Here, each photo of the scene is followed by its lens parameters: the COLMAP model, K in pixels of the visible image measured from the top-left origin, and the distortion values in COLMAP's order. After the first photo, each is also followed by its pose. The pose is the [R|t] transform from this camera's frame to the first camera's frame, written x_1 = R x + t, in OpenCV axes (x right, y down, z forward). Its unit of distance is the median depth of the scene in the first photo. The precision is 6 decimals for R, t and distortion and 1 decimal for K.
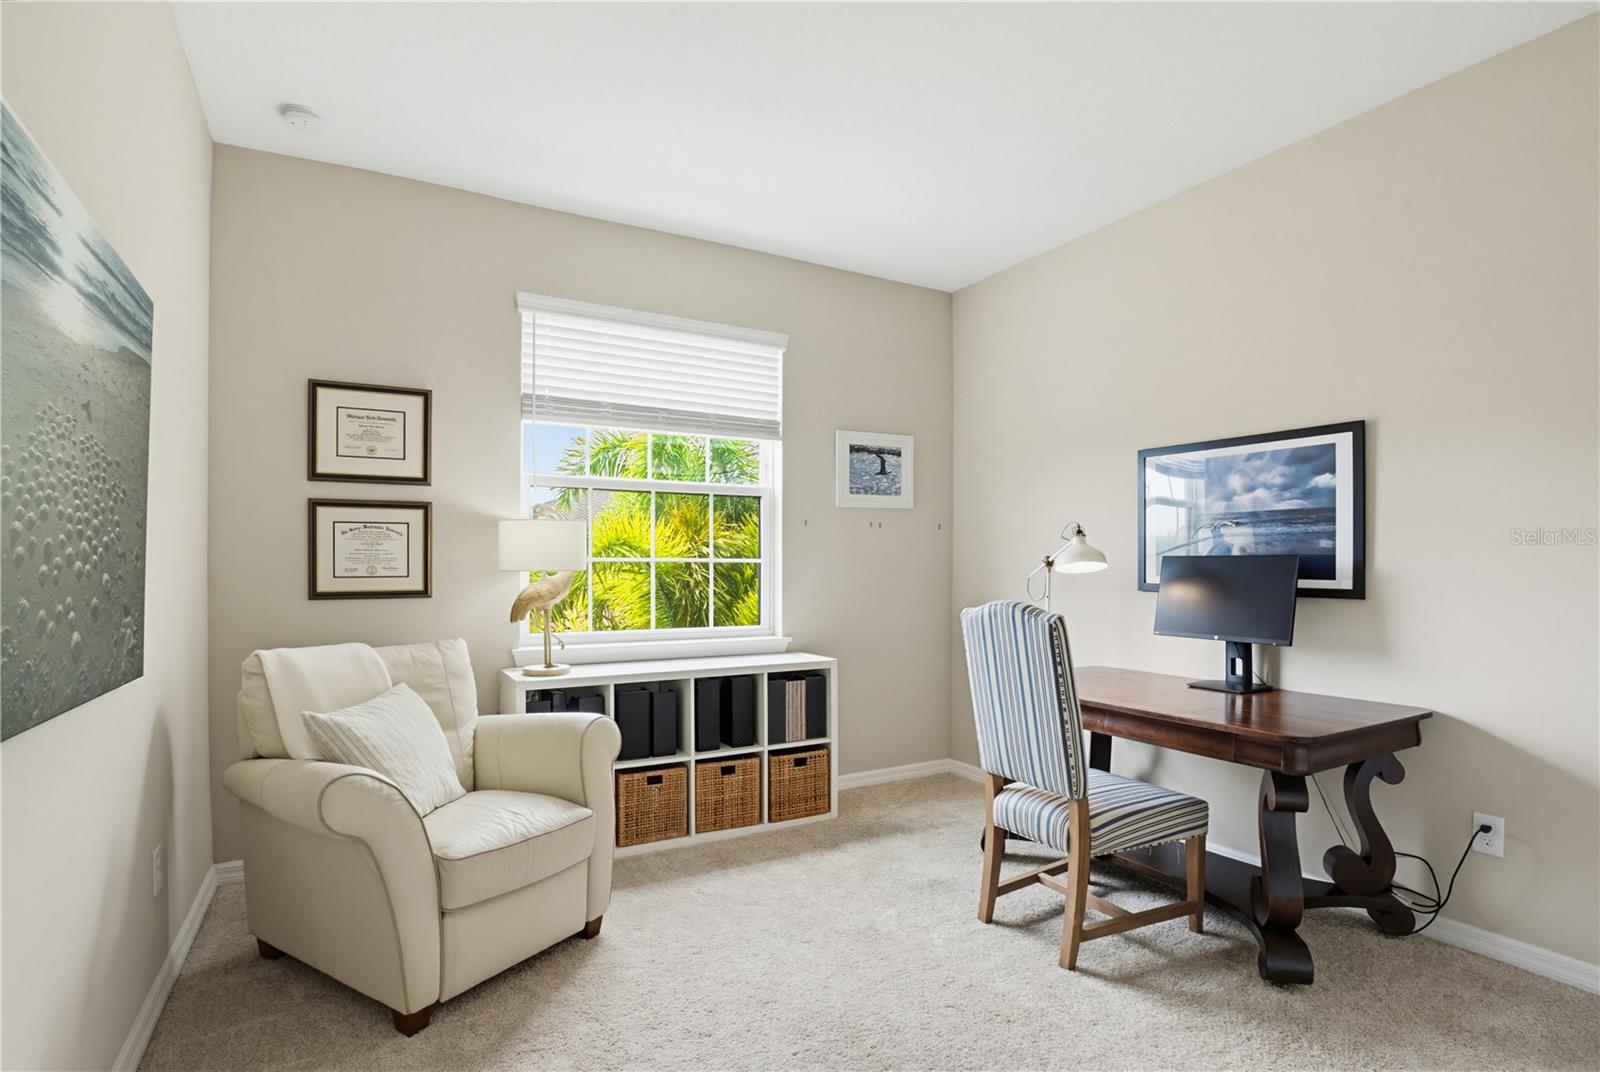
lens RADIAL K [[806.6, 0, 792.1], [0, 806.6, 561.7], [0, 0, 1]] dist [0.001209, 0.000076]
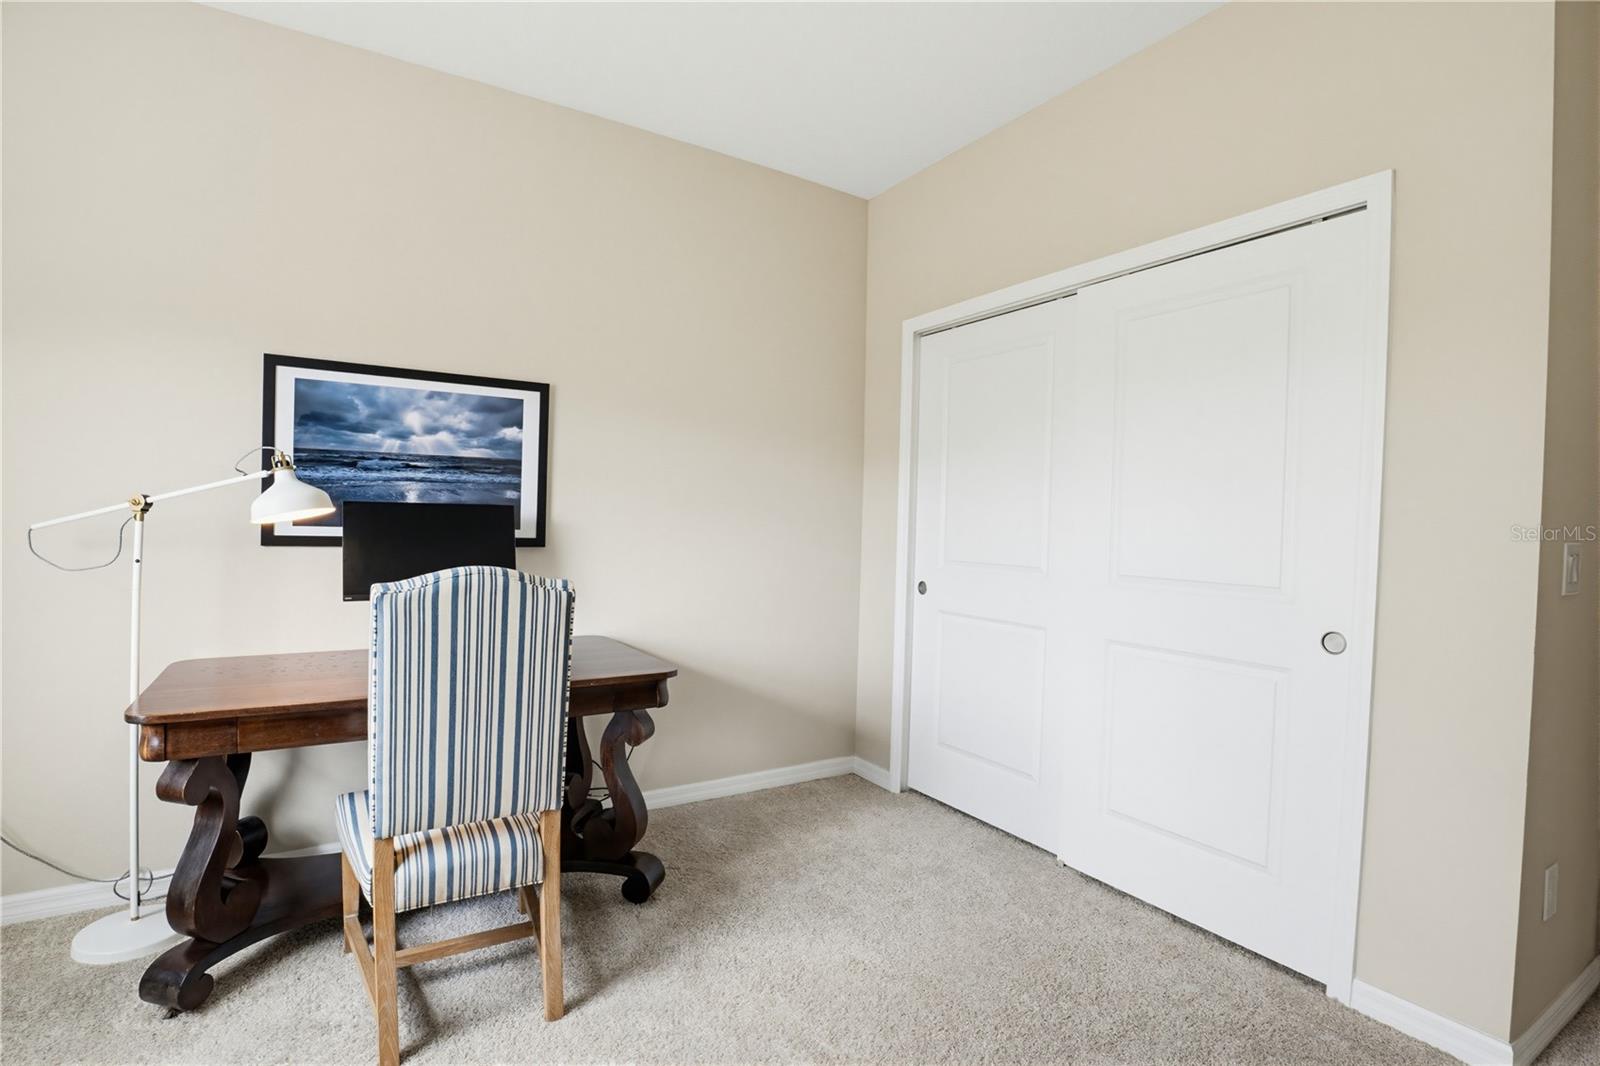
lens RADIAL K [[805.0, 0, 813.2], [0, 805.0, 523.0], [0, 0, 1]] dist [-0.028139, 0.000583]
pose [[-0.058683, -0.009809, 0.998228, -0.384457], [-0.026208, 0.999622, 0.008282, -0.004483], [-0.997933, -0.025675, -0.058918, 0.664056]]
